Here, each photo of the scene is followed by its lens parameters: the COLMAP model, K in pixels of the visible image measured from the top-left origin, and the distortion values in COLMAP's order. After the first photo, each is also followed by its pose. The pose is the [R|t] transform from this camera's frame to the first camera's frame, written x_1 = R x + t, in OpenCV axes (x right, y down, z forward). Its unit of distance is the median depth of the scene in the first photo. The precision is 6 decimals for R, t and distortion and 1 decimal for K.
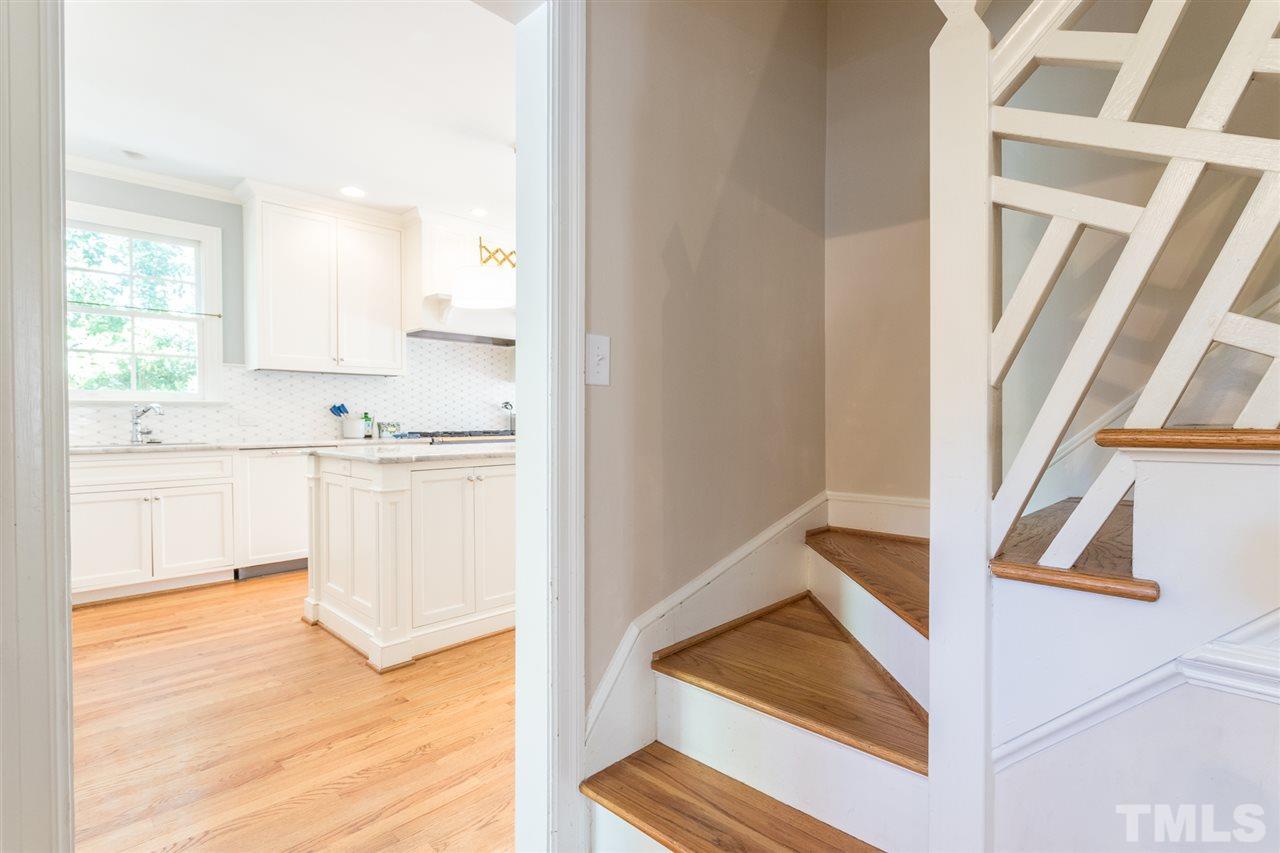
lens RADIAL K [[614.1, 0, 640.0], [0, 614.1, 426.5], [0, 0, 1]] dist [0.000146, -0.000457]
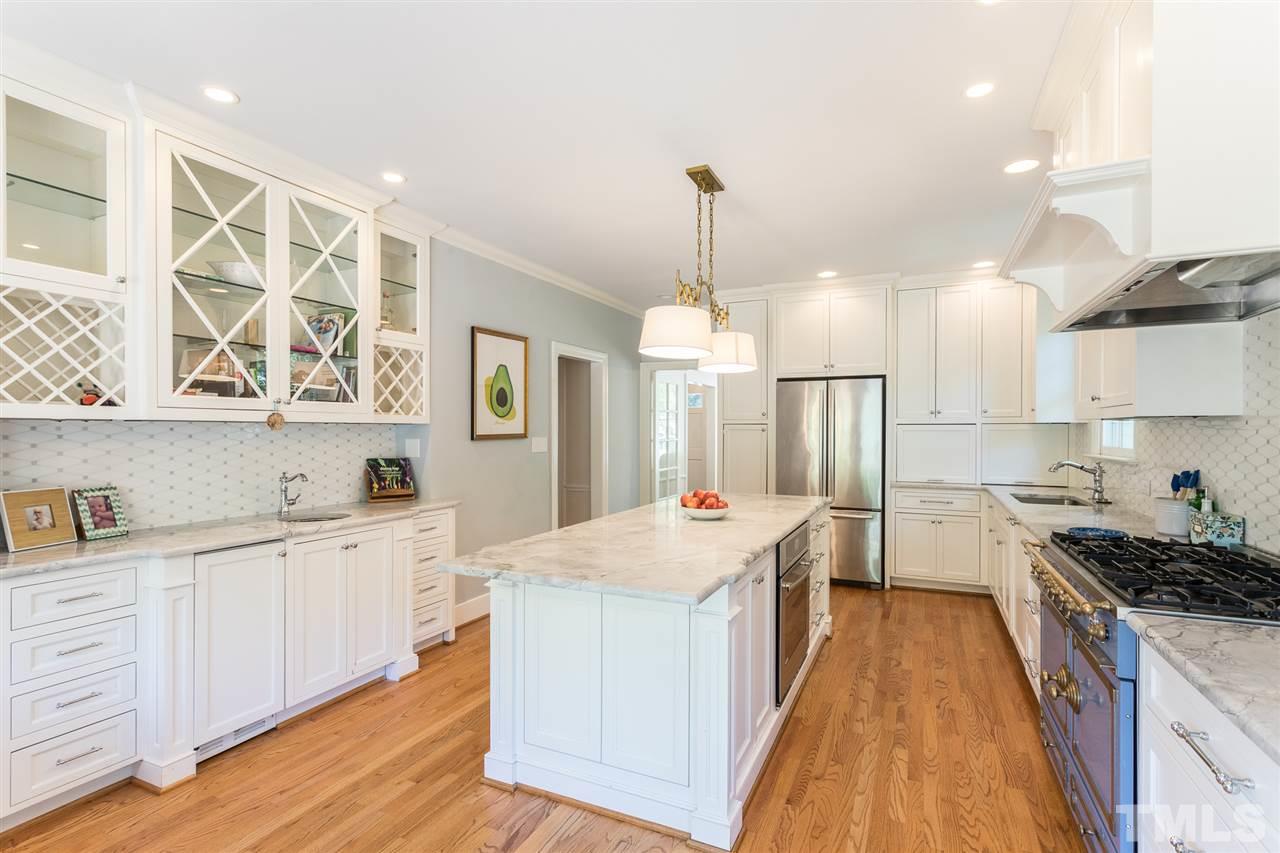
lens RADIAL K [[607.2, 0, 633.5], [0, 607.2, 430.9], [0, 0, 1]] dist [0.002092, 0.000048]
pose [[-0.946742, -0.001231, -0.321992, 0.184072], [-0.007929, 0.999779, 0.019489, -0.091319], [0.321896, 0.021004, -0.946542, 1.571841]]
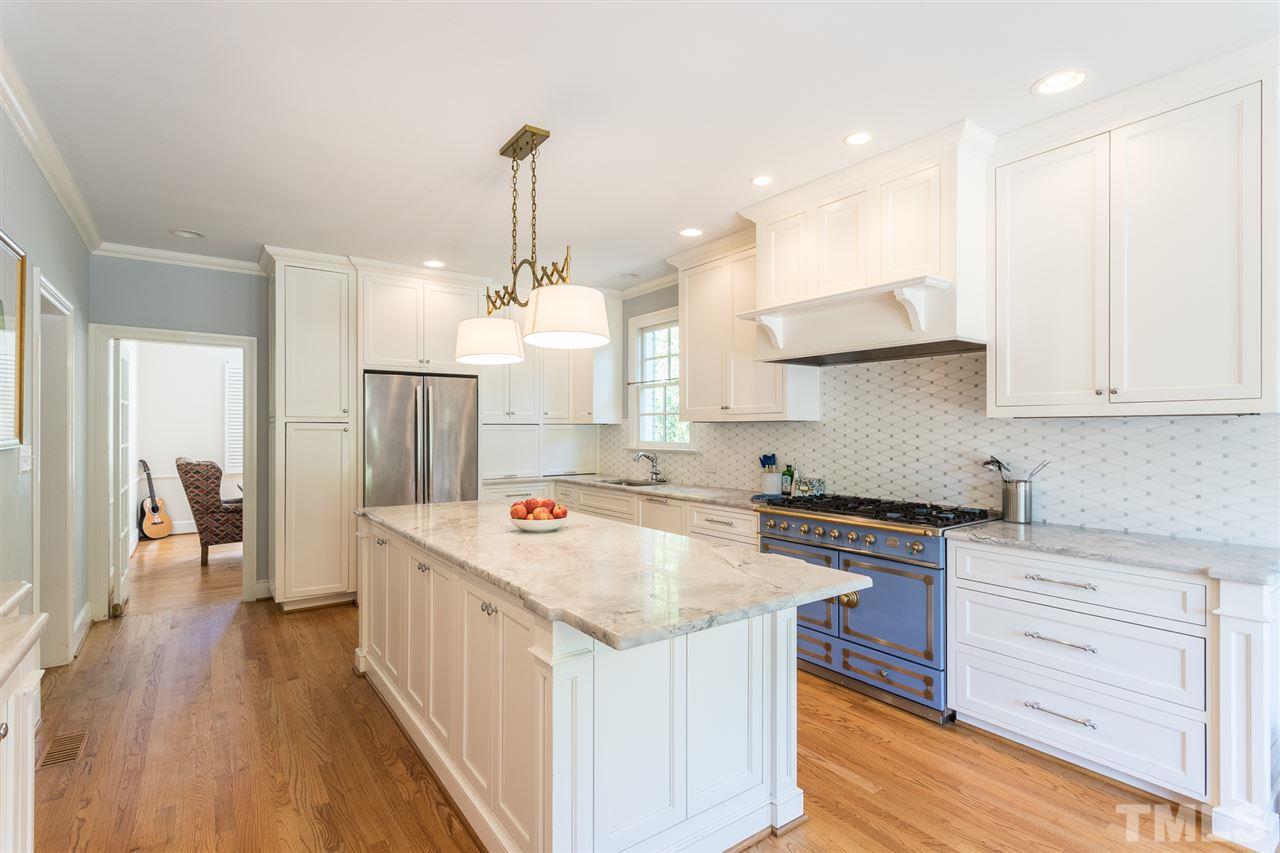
lens RADIAL K [[614.1, 0, 640.0], [0, 614.1, 426.5], [0, 0, 1]] dist [0.000146, -0.000457]
pose [[-0.173737, -0.005020, -0.984779, 0.489276], [-0.017545, 0.999844, -0.002002, -0.083195], [0.984636, 0.016931, -0.173798, 1.124854]]
